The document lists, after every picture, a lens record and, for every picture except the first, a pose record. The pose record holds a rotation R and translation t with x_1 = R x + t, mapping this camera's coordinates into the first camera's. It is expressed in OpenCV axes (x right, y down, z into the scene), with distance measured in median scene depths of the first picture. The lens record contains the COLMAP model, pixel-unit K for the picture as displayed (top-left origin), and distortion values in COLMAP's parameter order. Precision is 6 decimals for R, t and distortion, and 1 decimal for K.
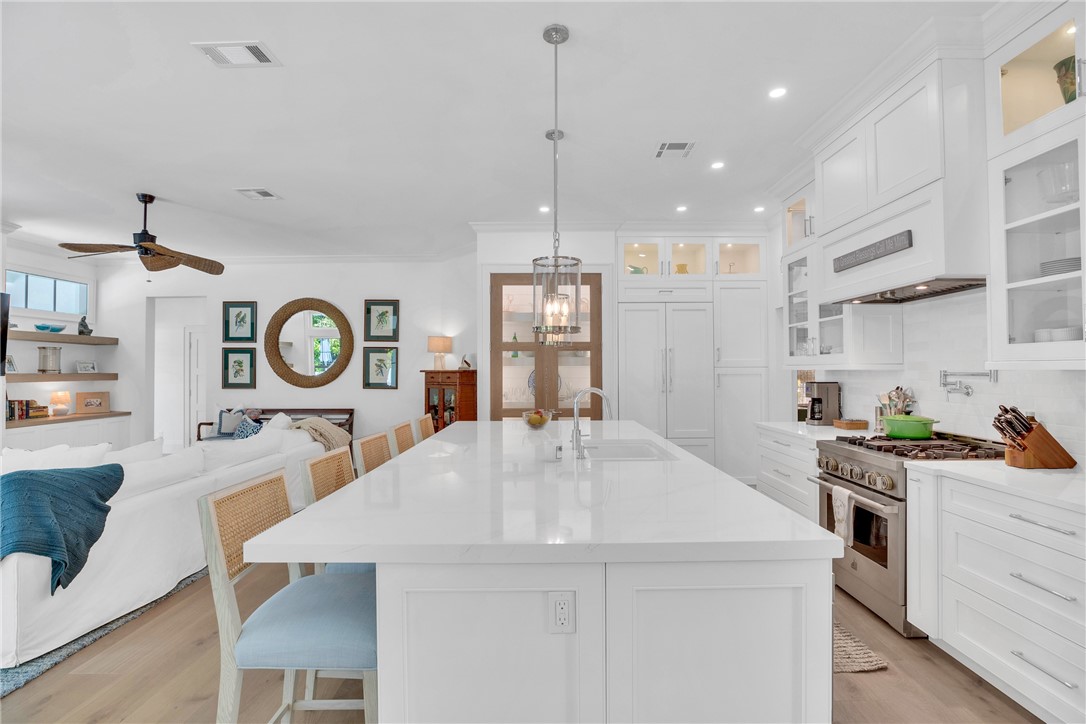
lens RADIAL K [[496.7, 0, 544.3], [0, 496.7, 359.5], [0, 0, 1]] dist [-0.015339, 0.001004]
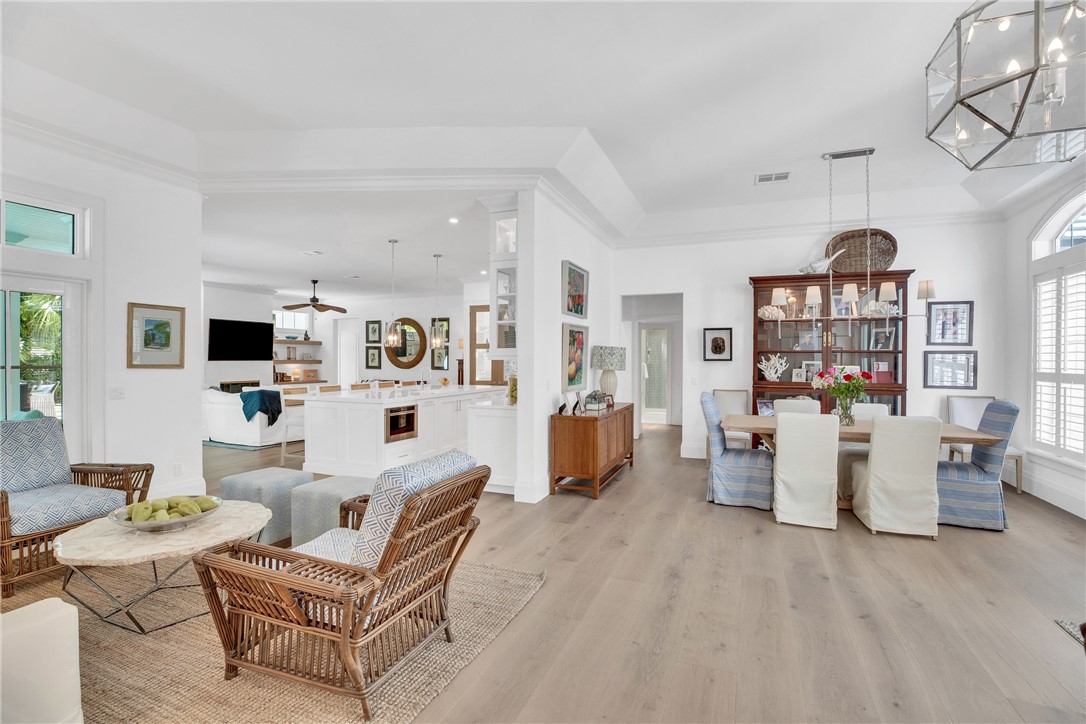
lens RADIAL K [[494.9, 0, 549.2], [0, 494.9, 361.2], [0, 0, 1]] dist [-0.026995, 0.006417]
pose [[0.932543, 0.008019, -0.360969, 0.723101], [0.001369, 0.999668, 0.025744, -0.016987], [0.361055, -0.024502, 0.932222, -0.516500]]
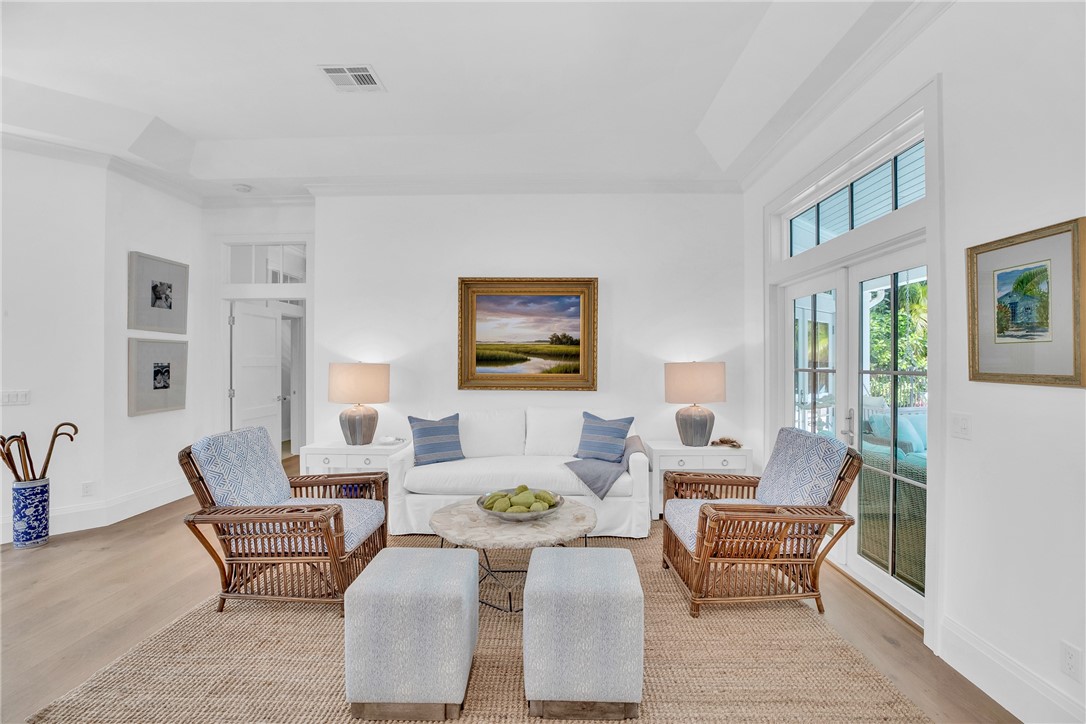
lens RADIAL K [[494.9, 0, 544.1], [0, 494.9, 358.5], [0, 0, 1]] dist [-0.026995, 0.006417]
pose [[-0.999877, 0.002050, 0.015517, 0.222057], [0.001676, 0.999709, -0.024073, 0.002750], [-0.015562, -0.024044, -0.999590, 0.250485]]
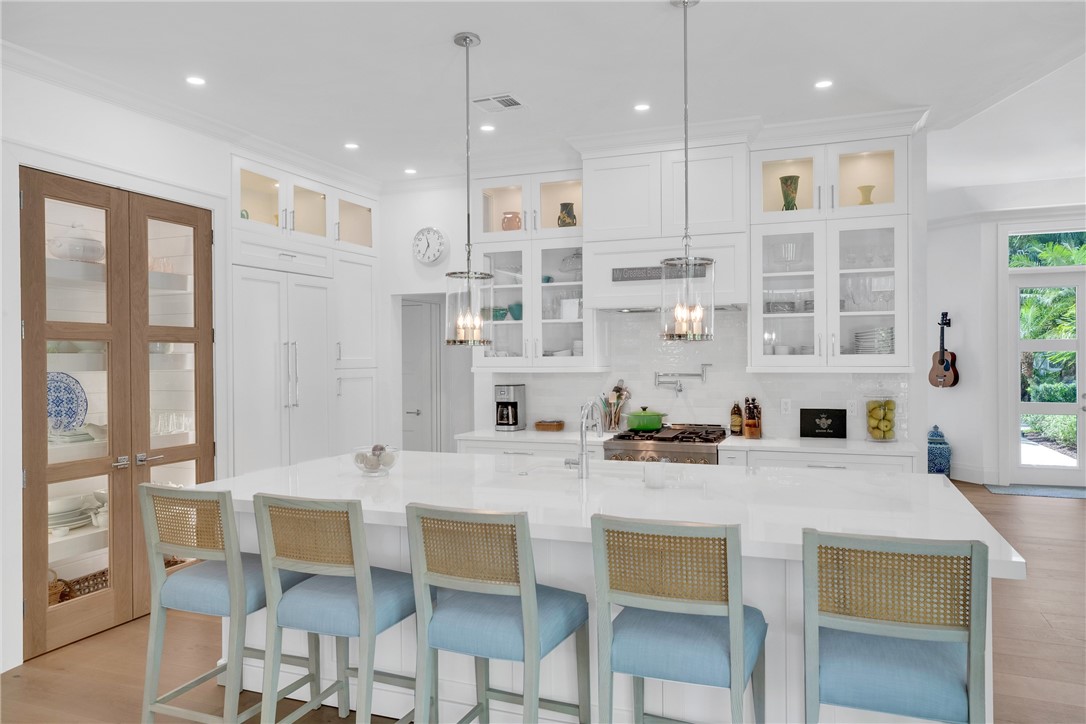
lens RADIAL K [[735.6, 0, 550.8], [0, 735.6, 359.7], [0, 0, 1]] dist [-0.005101, 0.000340]
pose [[0.369980, -0.004661, 0.929028, -0.482617], [-0.013461, 0.999856, 0.010377, -0.011862], [-0.928942, -0.016345, 0.369864, 0.279316]]
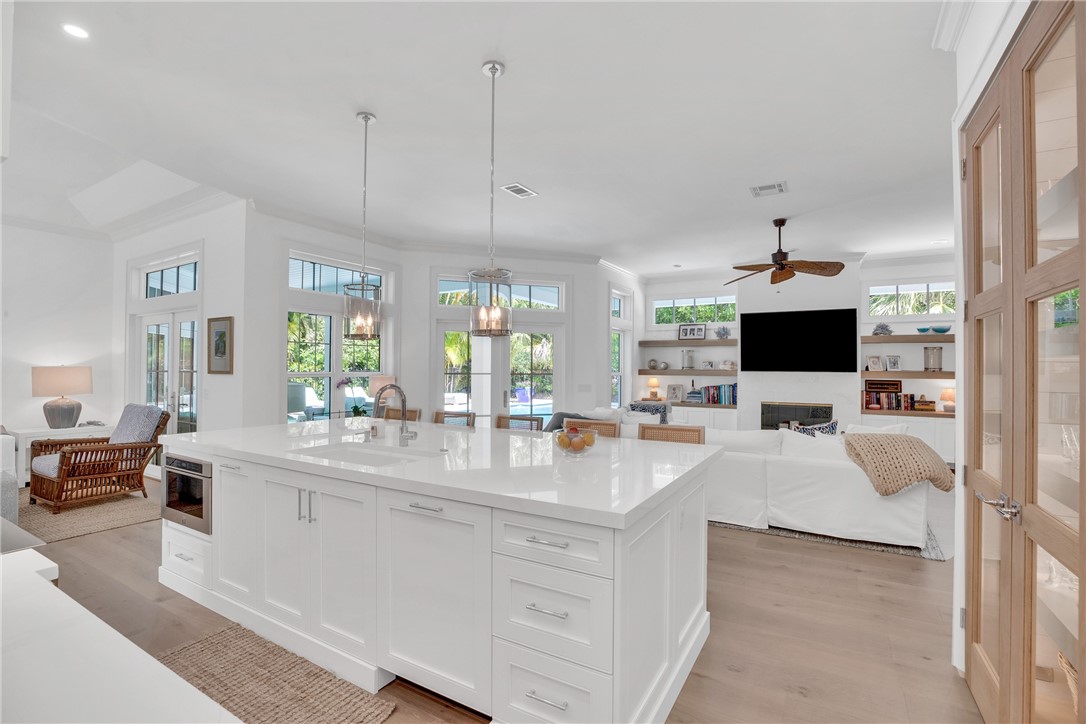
lens RADIAL K [[494.9, 0, 548.4], [0, 494.9, 361.8], [0, 0, 1]] dist [-0.026995, 0.006417]
pose [[-0.502945, -0.007185, -0.864288, 0.351345], [0.014903, 0.999745, -0.016984, 0.012950], [0.864190, -0.021423, -0.502710, 0.805855]]
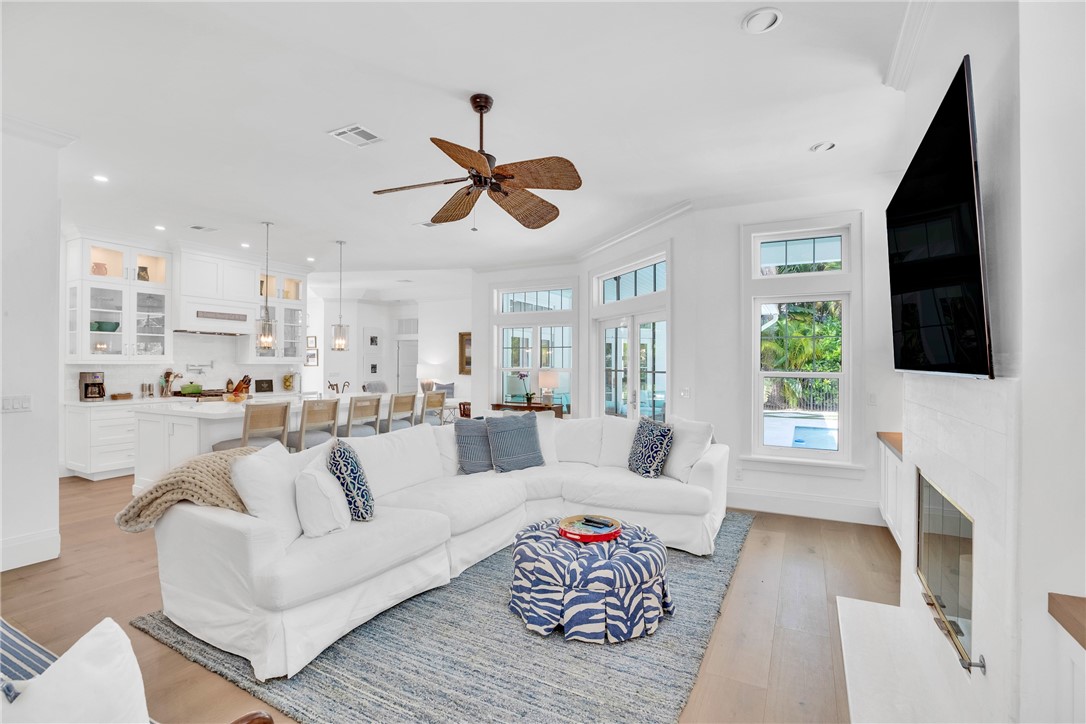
lens RADIAL K [[494.9, 0, 553.2], [0, 494.9, 363.4], [0, 0, 1]] dist [-0.026995, 0.006417]
pose [[-0.891539, -0.001012, 0.452944, -0.861403], [-0.010913, 0.999755, -0.019245, 0.020779], [-0.452813, -0.022101, -0.891331, 1.090302]]
